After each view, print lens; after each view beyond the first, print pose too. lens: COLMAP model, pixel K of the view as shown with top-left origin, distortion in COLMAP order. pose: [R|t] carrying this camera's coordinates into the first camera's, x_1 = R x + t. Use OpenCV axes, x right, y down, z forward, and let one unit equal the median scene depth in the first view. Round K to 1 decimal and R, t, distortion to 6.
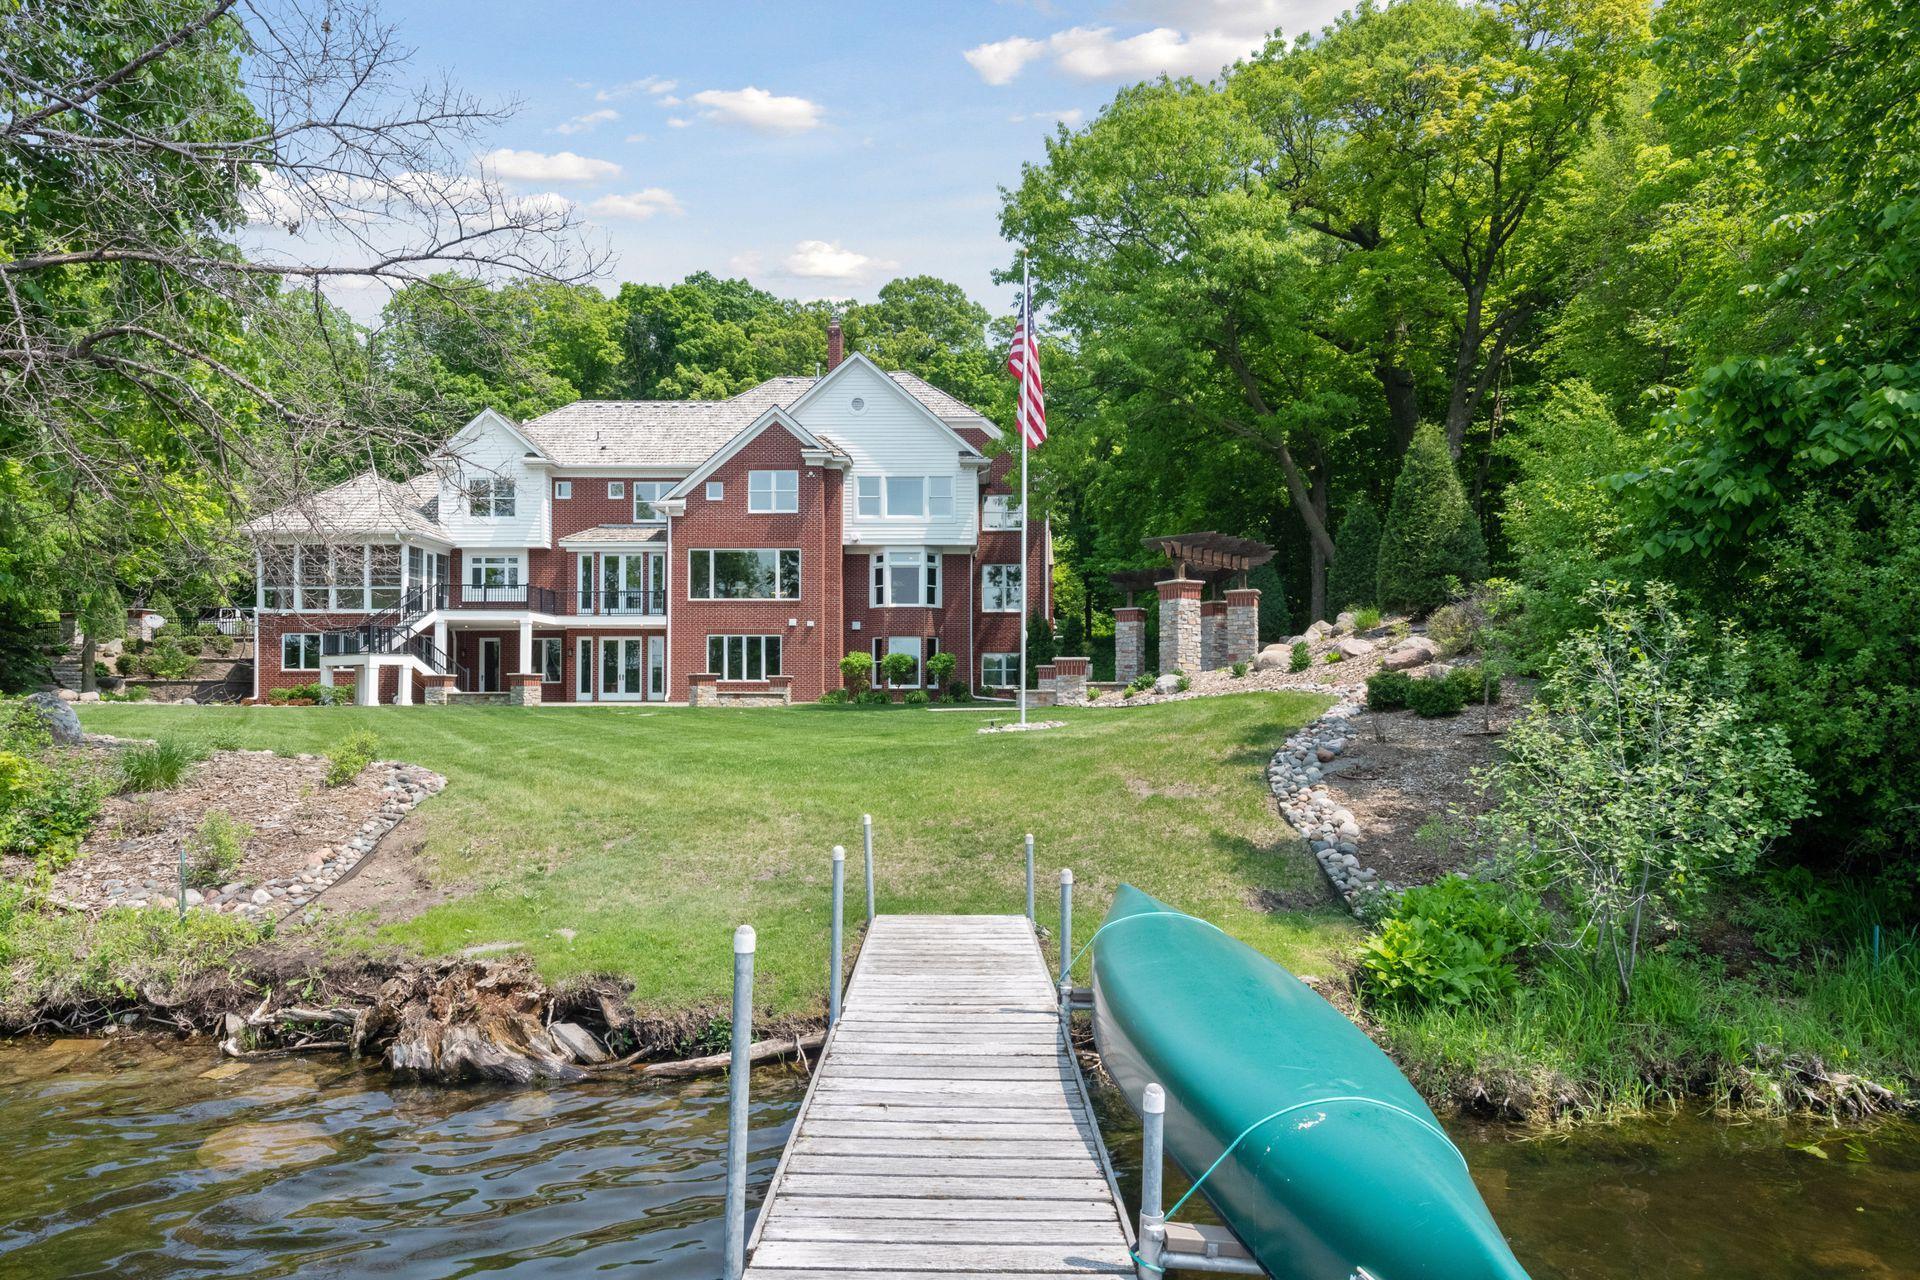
lens RADIAL K [[998.9, 0, 960.0], [0, 998.9, 582.3], [0, 0, 1]] dist [-0.001710, -0.001381]
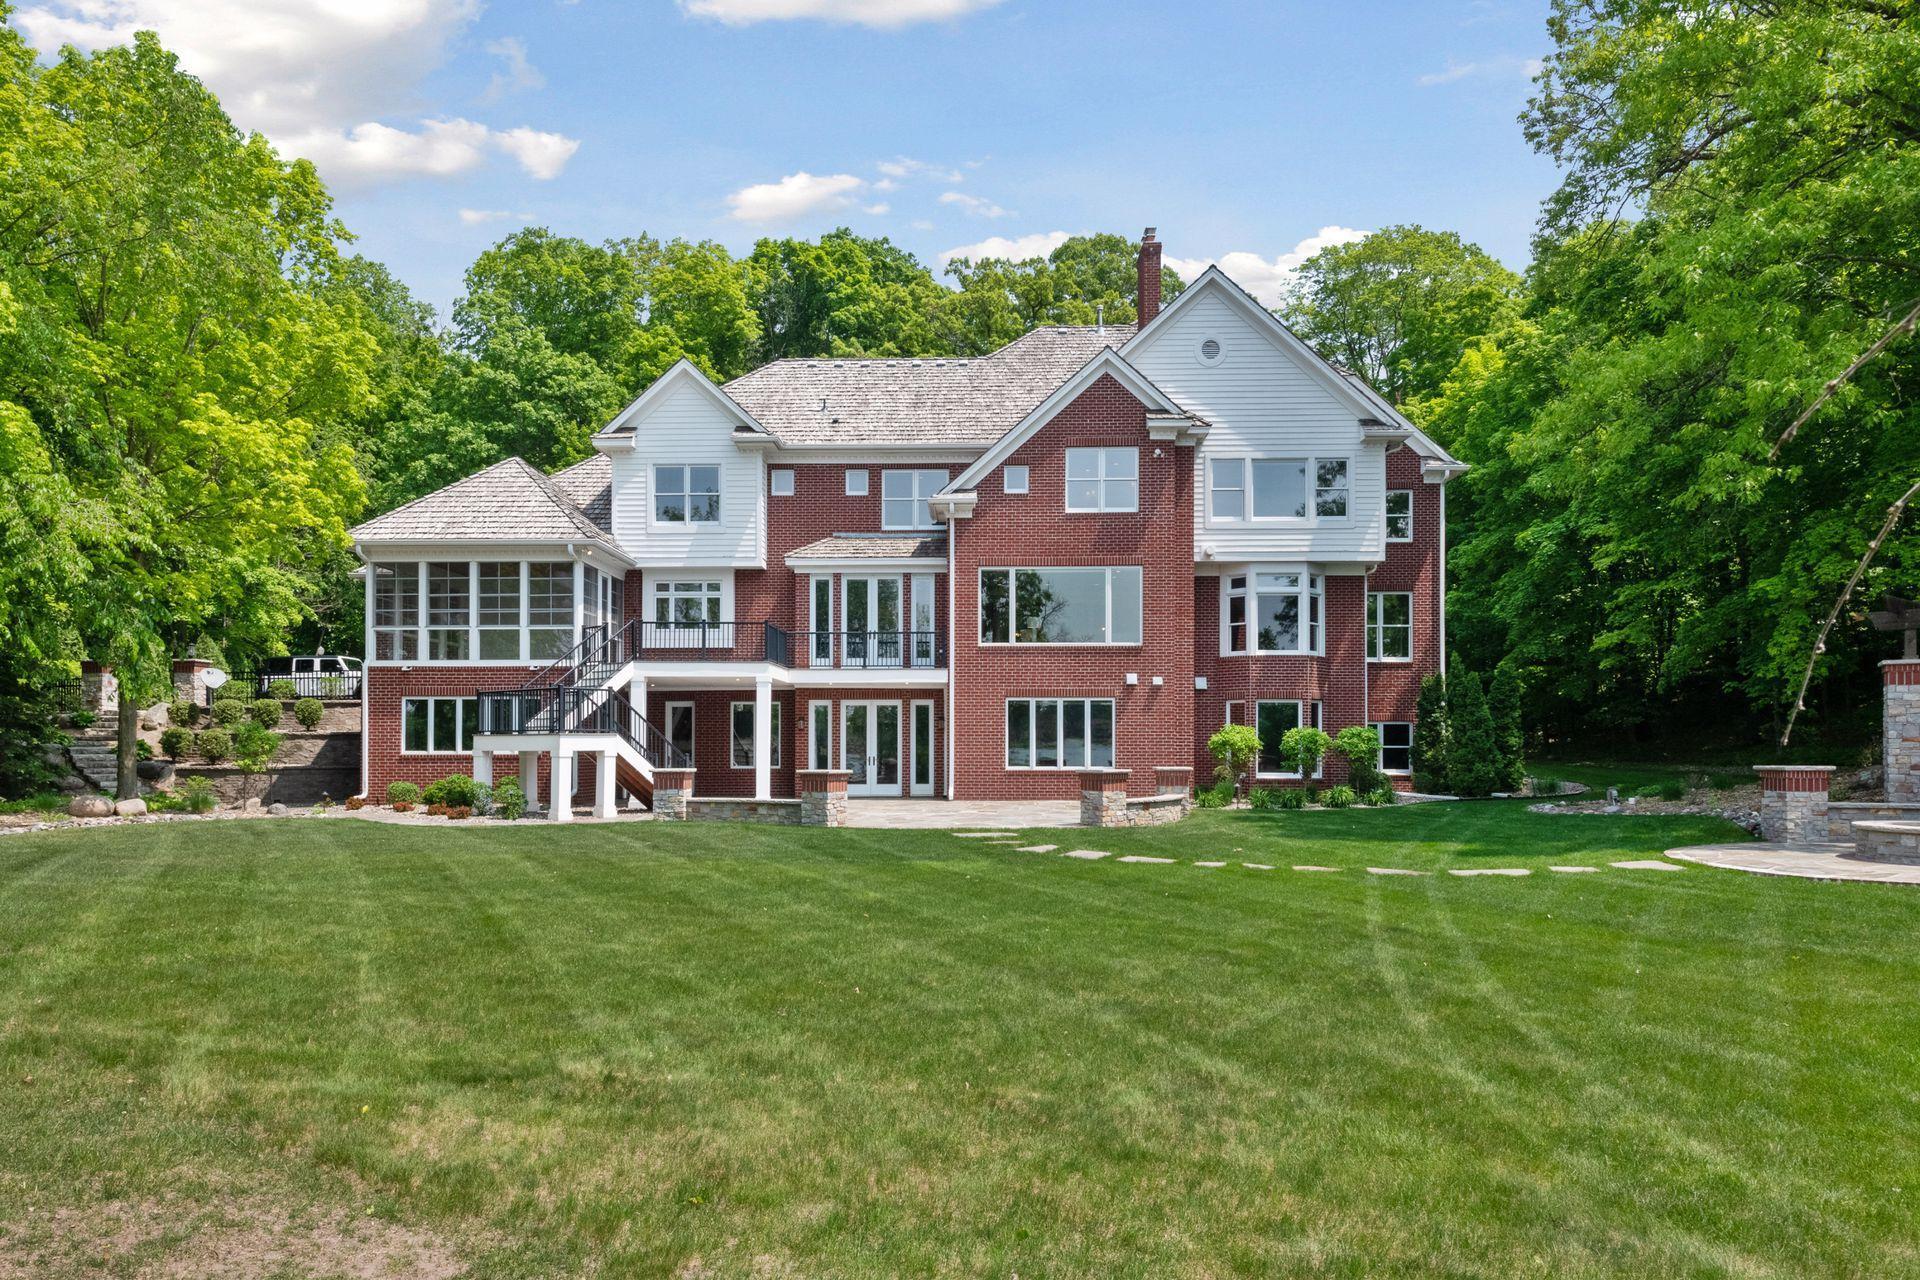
lens RADIAL K [[1152.8, 0, 966.7], [0, 1152.8, 621.2], [0, 0, 1]] dist [-0.002024, 0.001507]
pose [[0.996990, -0.003278, -0.077459, -0.218482], [0.003127, 0.999993, -0.002074, 0.003486], [0.077465, 0.001825, 0.996993, 0.238946]]
